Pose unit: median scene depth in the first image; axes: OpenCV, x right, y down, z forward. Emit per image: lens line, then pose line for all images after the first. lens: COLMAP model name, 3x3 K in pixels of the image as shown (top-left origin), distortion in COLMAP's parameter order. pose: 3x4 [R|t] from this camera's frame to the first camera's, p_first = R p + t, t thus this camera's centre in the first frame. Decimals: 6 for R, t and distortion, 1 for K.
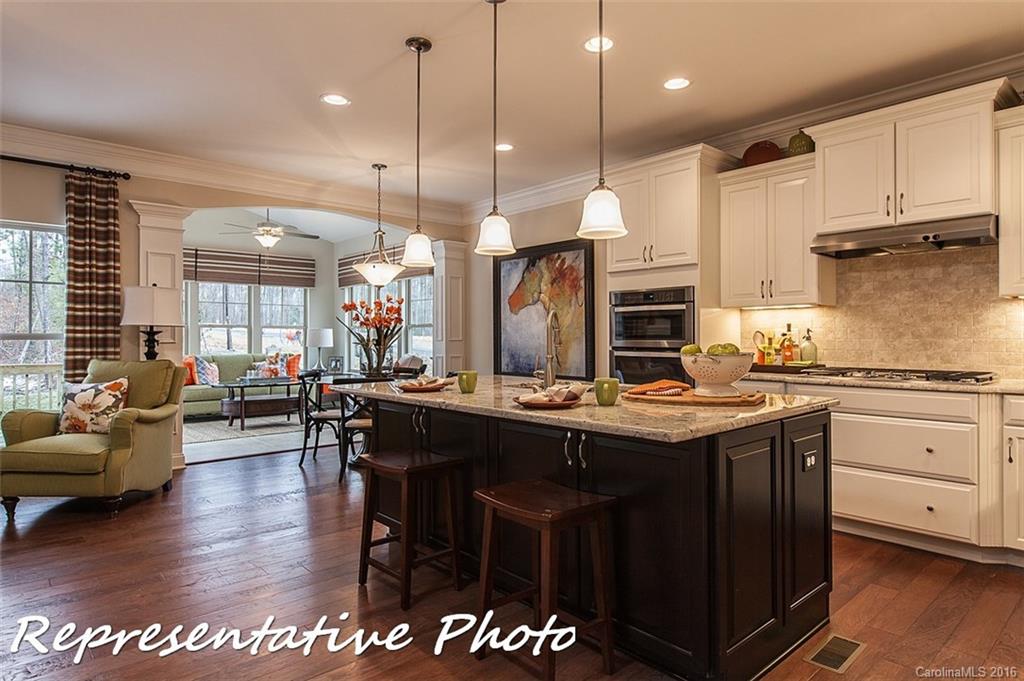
lens RADIAL K [[603.9, 0, 539.0], [0, 603.9, 336.9], [0, 0, 1]] dist [-0.008927, -0.001538]
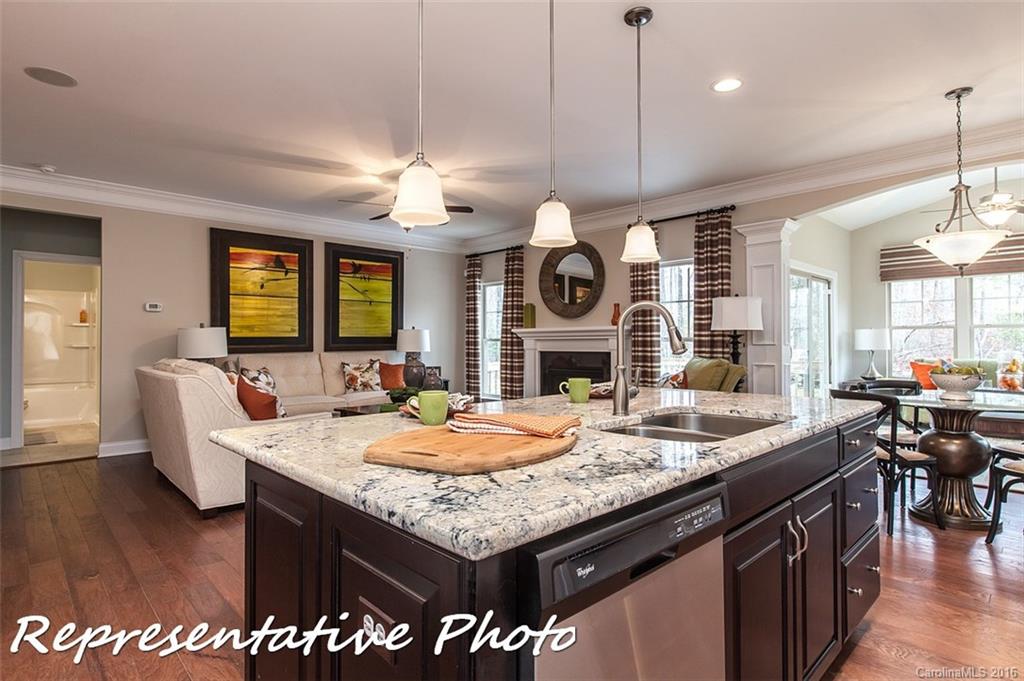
lens RADIAL K [[532.2, 0, 510.6], [0, 532.2, 338.1], [0, 0, 1]] dist [-0.000718, -0.002396]
pose [[0.005401, -0.006588, -0.999964, 0.430170], [0.003900, 0.999971, -0.006567, 0.002403], [0.999978, -0.003865, 0.005426, 0.602609]]
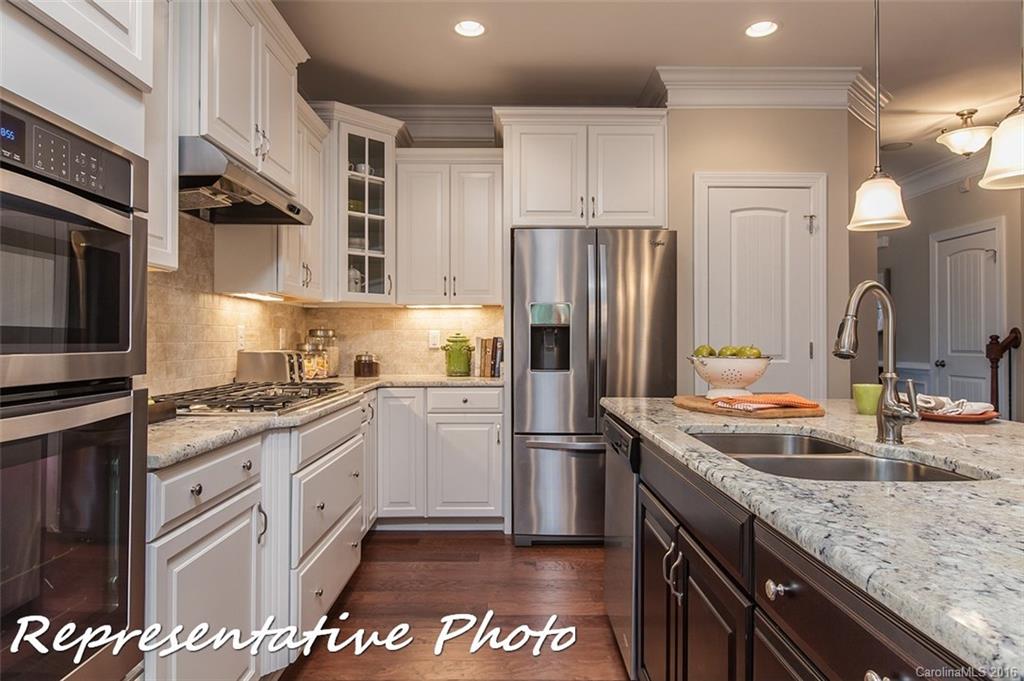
lens RADIAL K [[632.4, 0, 514.7], [0, 632.4, 337.7], [0, 0, 1]] dist [-0.008674, -0.002048]
pose [[-0.742870, 0.004718, 0.669419, -0.080760], [0.000698, 0.999980, -0.006273, 0.002463], [-0.669435, -0.004193, -0.742859, 1.093342]]
